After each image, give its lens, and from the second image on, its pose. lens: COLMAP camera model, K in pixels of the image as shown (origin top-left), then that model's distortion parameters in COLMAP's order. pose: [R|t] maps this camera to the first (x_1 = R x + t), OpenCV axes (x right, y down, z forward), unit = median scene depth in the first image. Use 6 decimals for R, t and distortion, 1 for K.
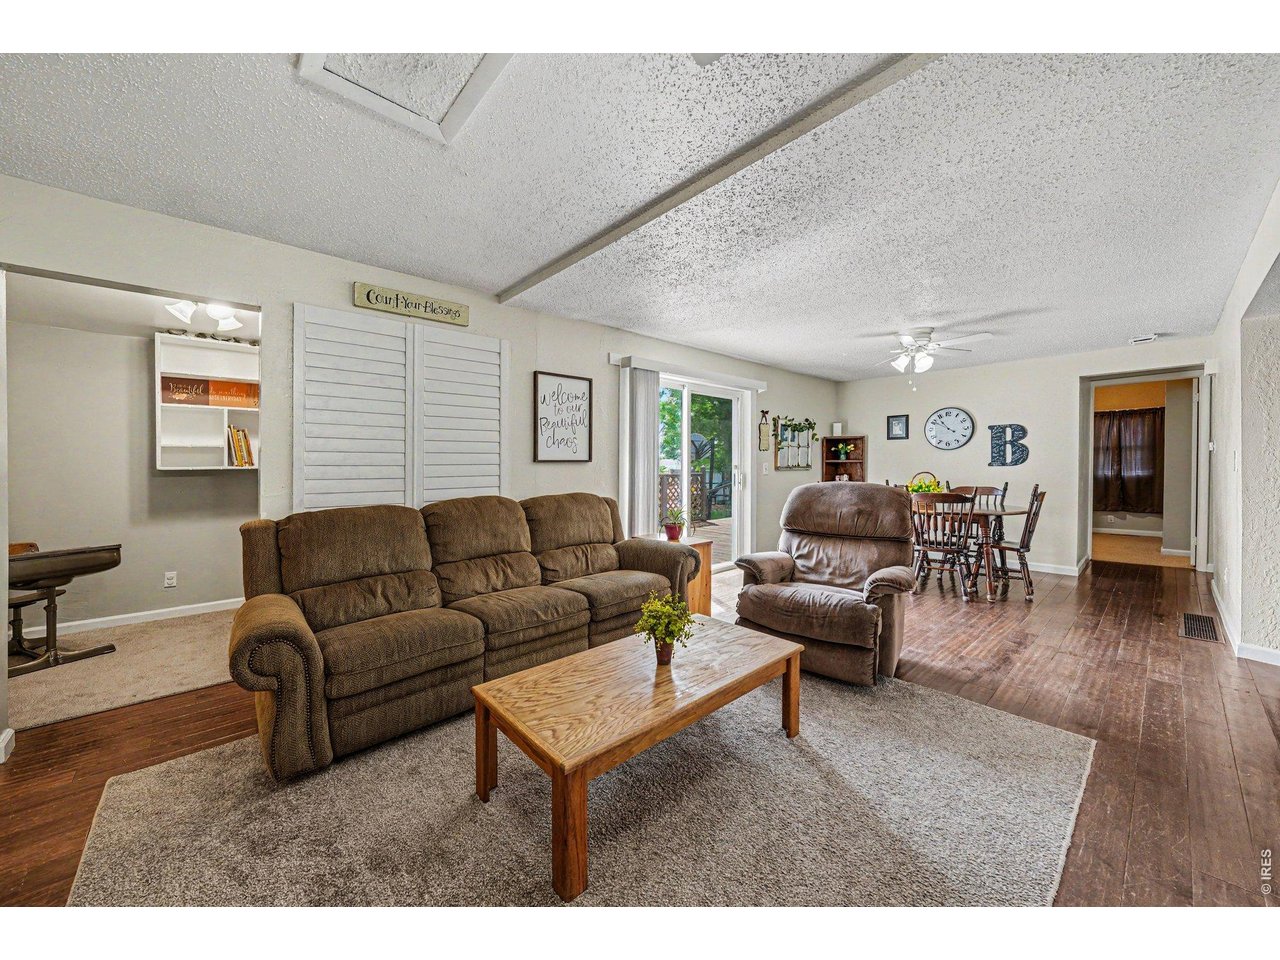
lens RADIAL K [[480.6, 0, 637.9], [0, 480.6, 477.8], [0, 0, 1]] dist [-0.001952, -0.000158]
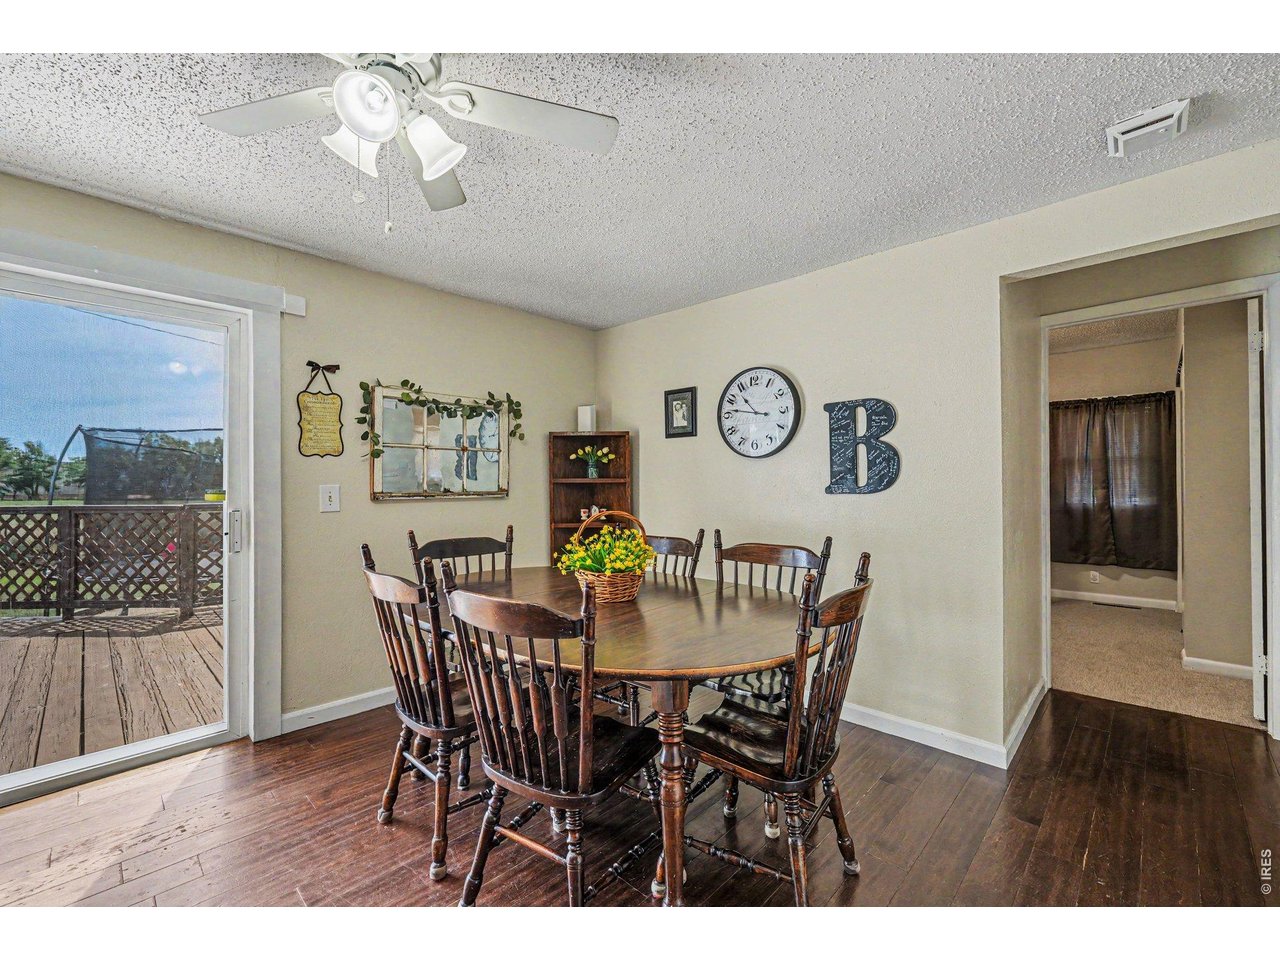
lens RADIAL K [[542.5, 0, 639.3], [0, 542.5, 482.3], [0, 0, 1]] dist [0.000266, 0.000041]
pose [[0.997515, 0.002412, 0.070418, 0.544778], [-0.000566, 0.999656, -0.026232, -0.022423], [-0.070457, 0.026127, 0.997173, 0.528901]]
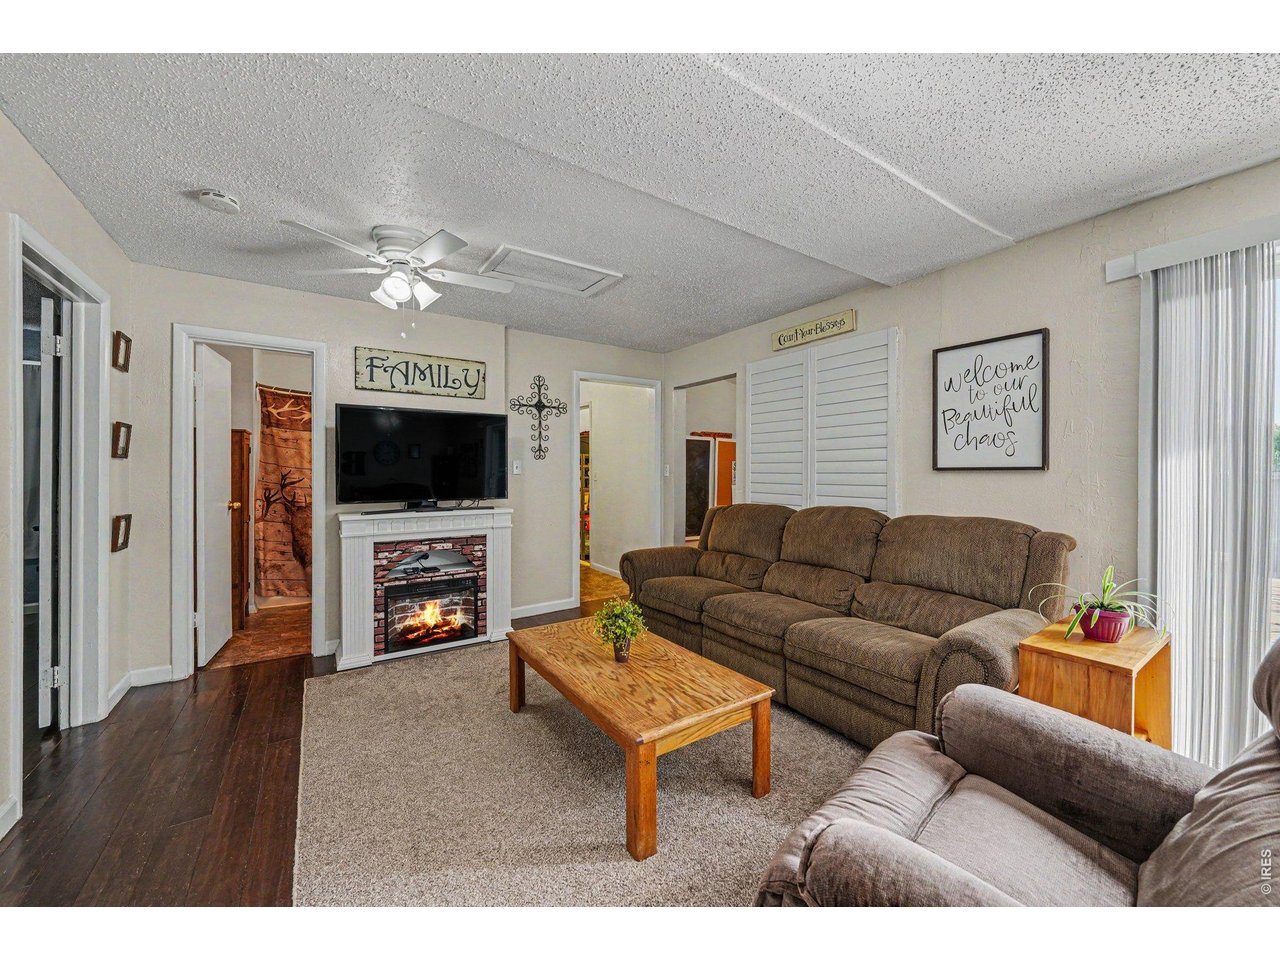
lens RADIAL K [[494.3, 0, 639.4], [0, 494.3, 469.8], [0, 0, 1]] dist [0.000059, 0.000008]
pose [[-0.151596, 0.005385, -0.988428, 0.422969], [-0.025146, 0.999641, 0.009303, -0.019376], [0.988123, 0.026265, -0.151406, 0.443834]]
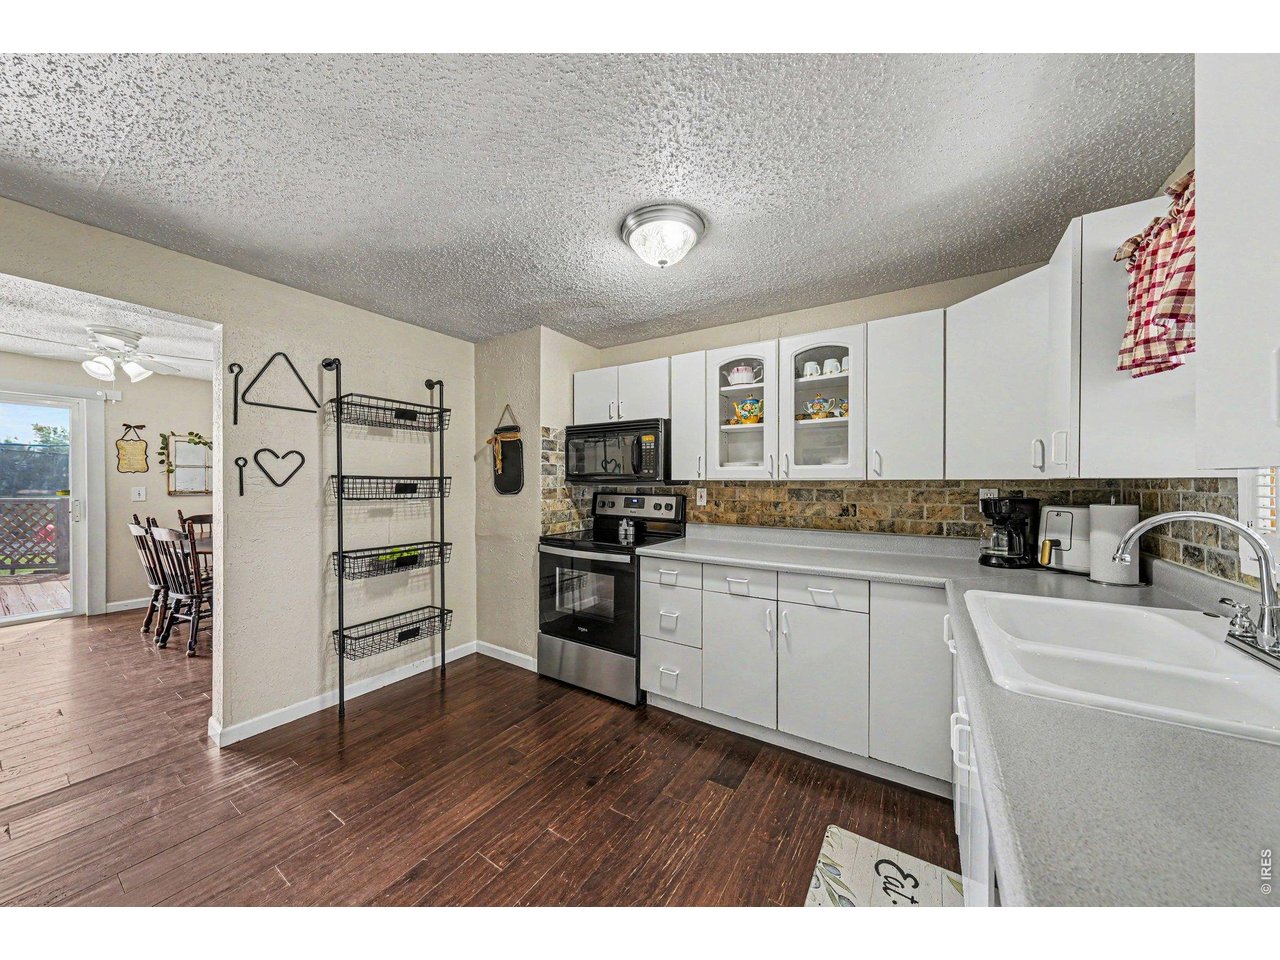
lens RADIAL K [[446.5, 0, 645.2], [0, 446.5, 489.4], [0, 0, 1]] dist [-0.000433, -0.000060]
pose [[0.965664, 0.007454, 0.259688, 0.978461], [-0.004799, 0.999930, -0.010858, -0.024786], [-0.259750, 0.009239, 0.965632, 0.023885]]
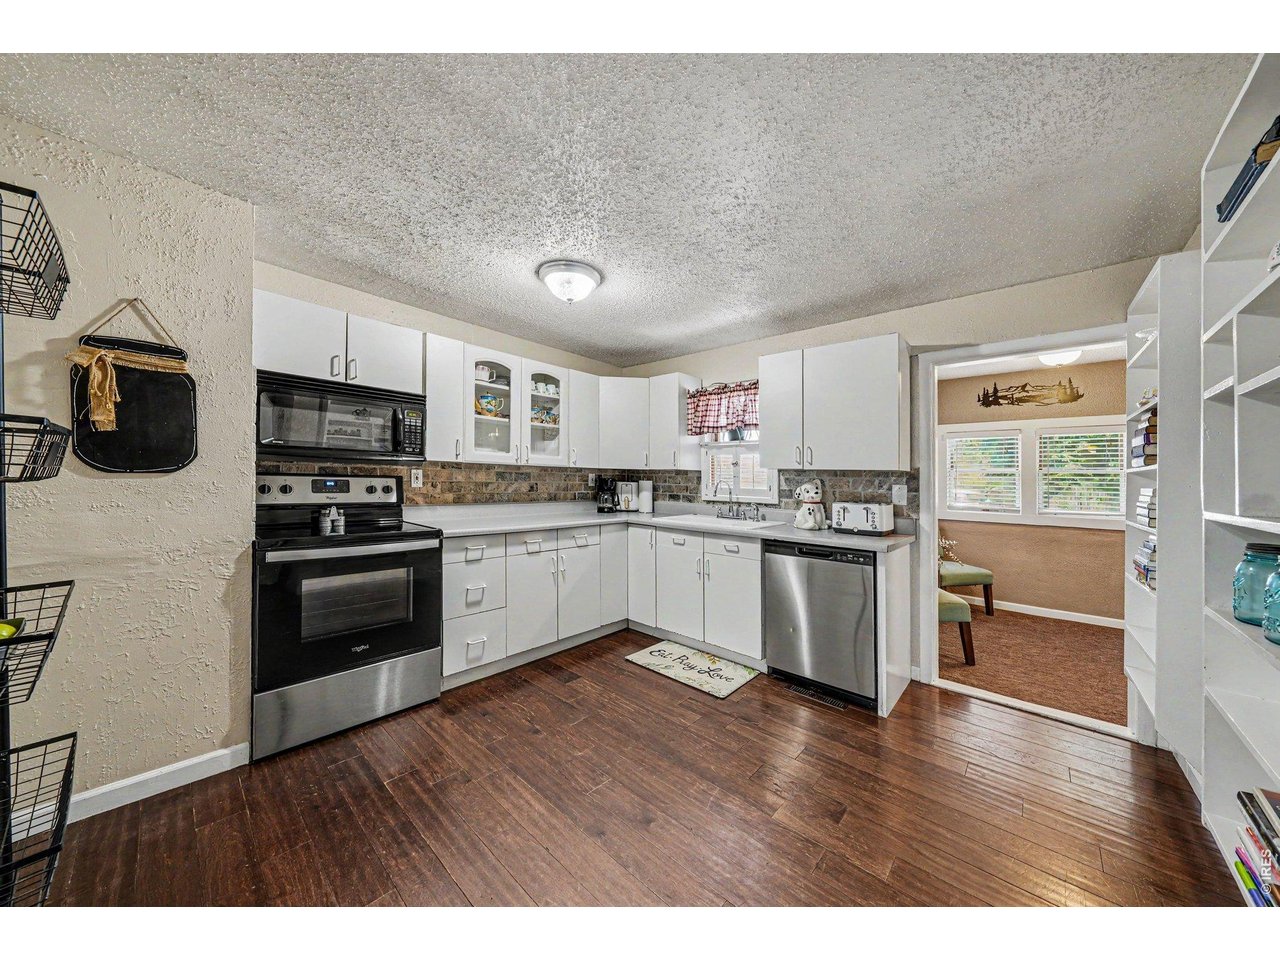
lens RADIAL K [[436.2, 0, 641.7], [0, 436.2, 479.2], [0, 0, 1]] dist [-0.000472, -0.000064]
pose [[-0.096109, 0.008347, 0.995336, 0.621948], [0.006374, 0.999949, -0.007770, -0.014767], [-0.995350, 0.005597, -0.096158, 0.334697]]
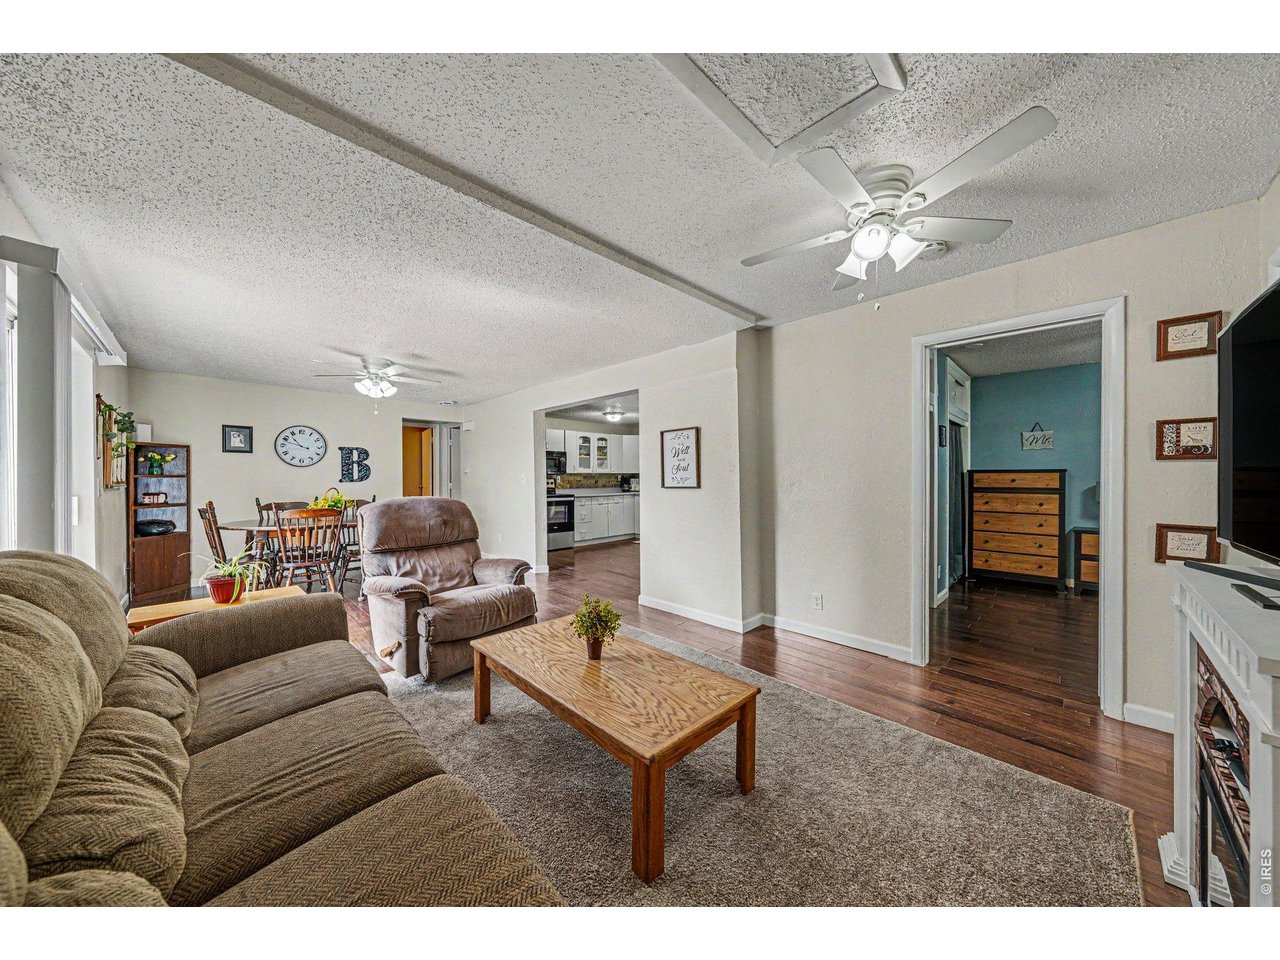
lens RADIAL K [[436.2, 0, 641.7], [0, 436.2, 479.2], [0, 0, 1]] dist [-0.000472, -0.000064]
pose [[-0.046416, 0.004553, 0.998912, -0.358067], [0.027564, 0.999615, -0.003275, -0.008565], [-0.998542, 0.027382, -0.046523, 0.344293]]
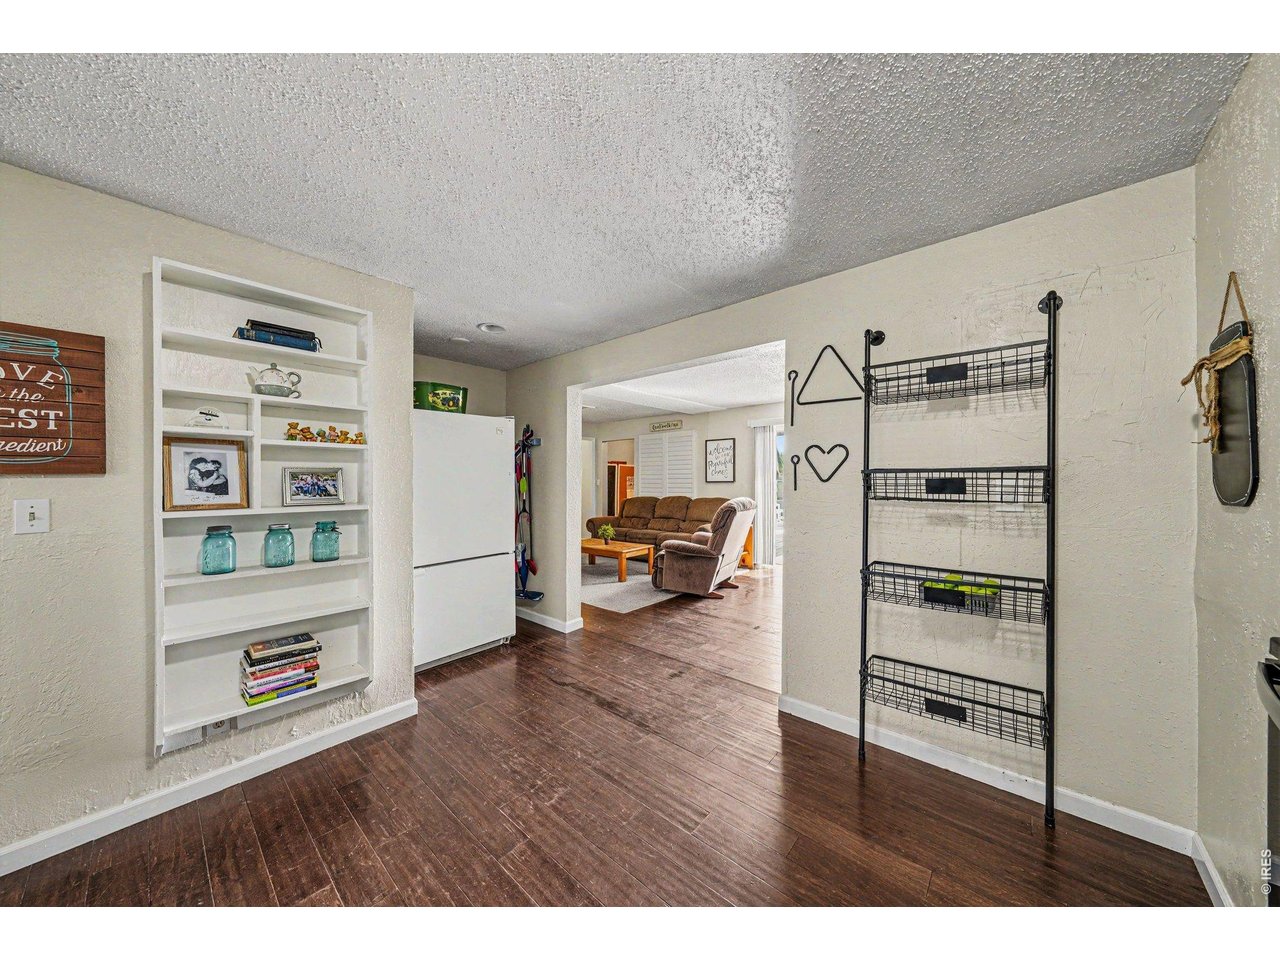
lens RADIAL K [[436.2, 0, 641.7], [0, 436.2, 479.2], [0, 0, 1]] dist [-0.000472, -0.000064]
pose [[0.118177, 0.006131, -0.992974, 1.147424], [-0.022286, 0.999745, 0.003521, -0.031296], [0.992742, 0.021713, 0.118283, 0.323085]]
